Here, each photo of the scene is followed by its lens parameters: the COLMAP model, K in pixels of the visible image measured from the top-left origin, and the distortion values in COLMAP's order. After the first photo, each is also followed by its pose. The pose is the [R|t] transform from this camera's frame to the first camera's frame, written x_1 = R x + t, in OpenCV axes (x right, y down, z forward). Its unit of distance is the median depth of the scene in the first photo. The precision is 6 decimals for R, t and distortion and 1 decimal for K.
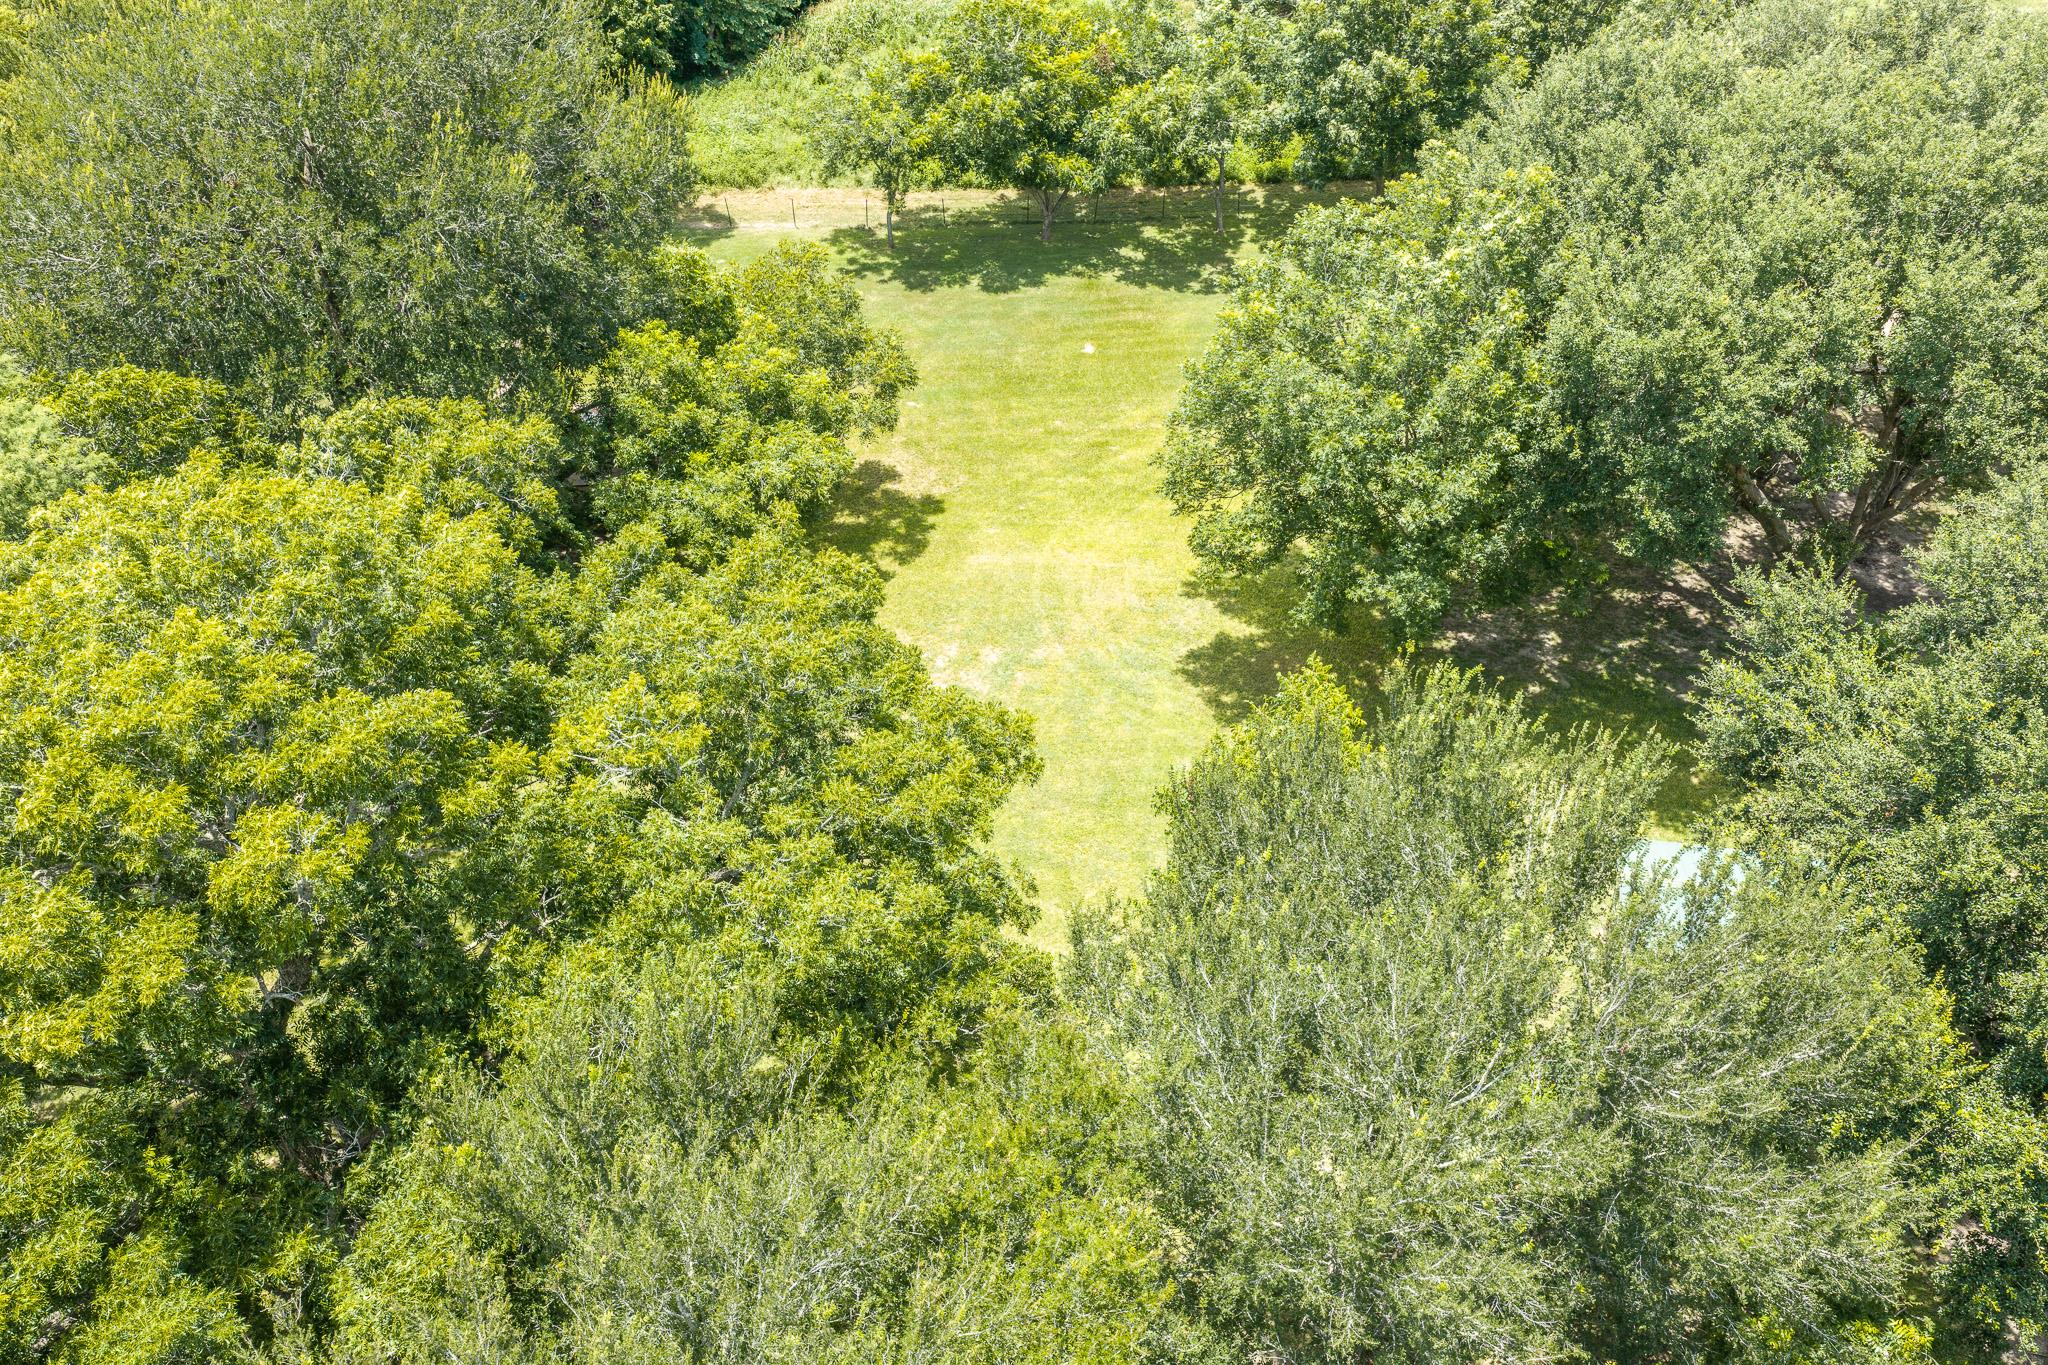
lens RADIAL K [[1603.2, 0, 1033.8], [0, 1603.2, 683.8], [0, 0, 1]] dist [0.004298, 0.220482]
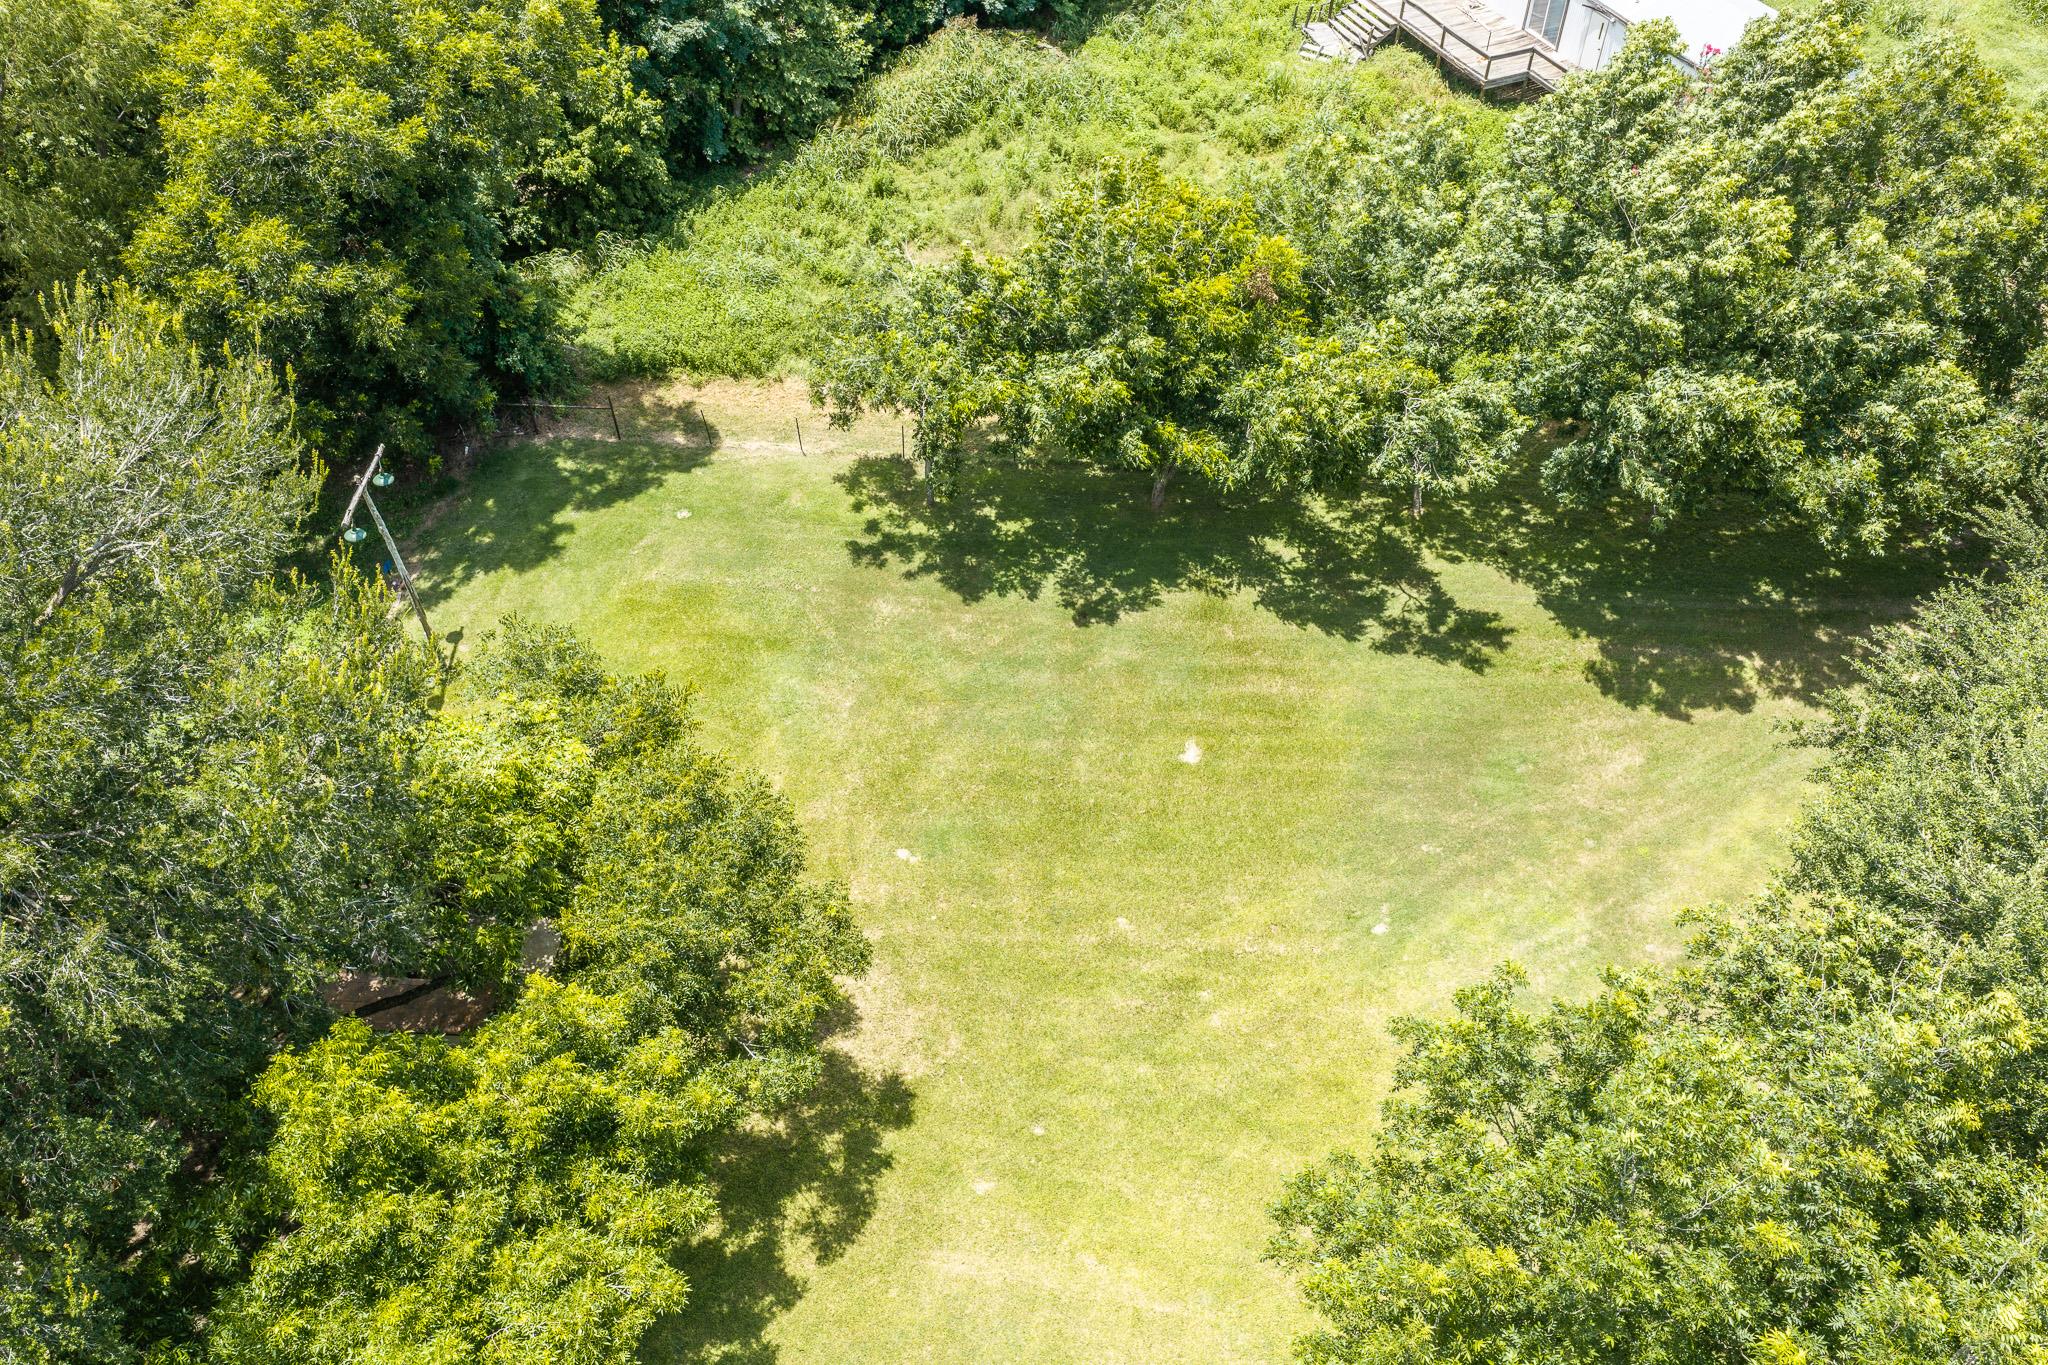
lens RADIAL K [[1676.6, 0, 1024.5], [0, 1676.6, 707.9], [0, 0, 1]] dist [0.077017, 0.001379]
pose [[0.991046, 0.100326, -0.088103, 0.022393], [-0.091539, 0.990901, 0.098670, -0.265555], [0.097201, -0.089722, 0.991212, 0.291652]]
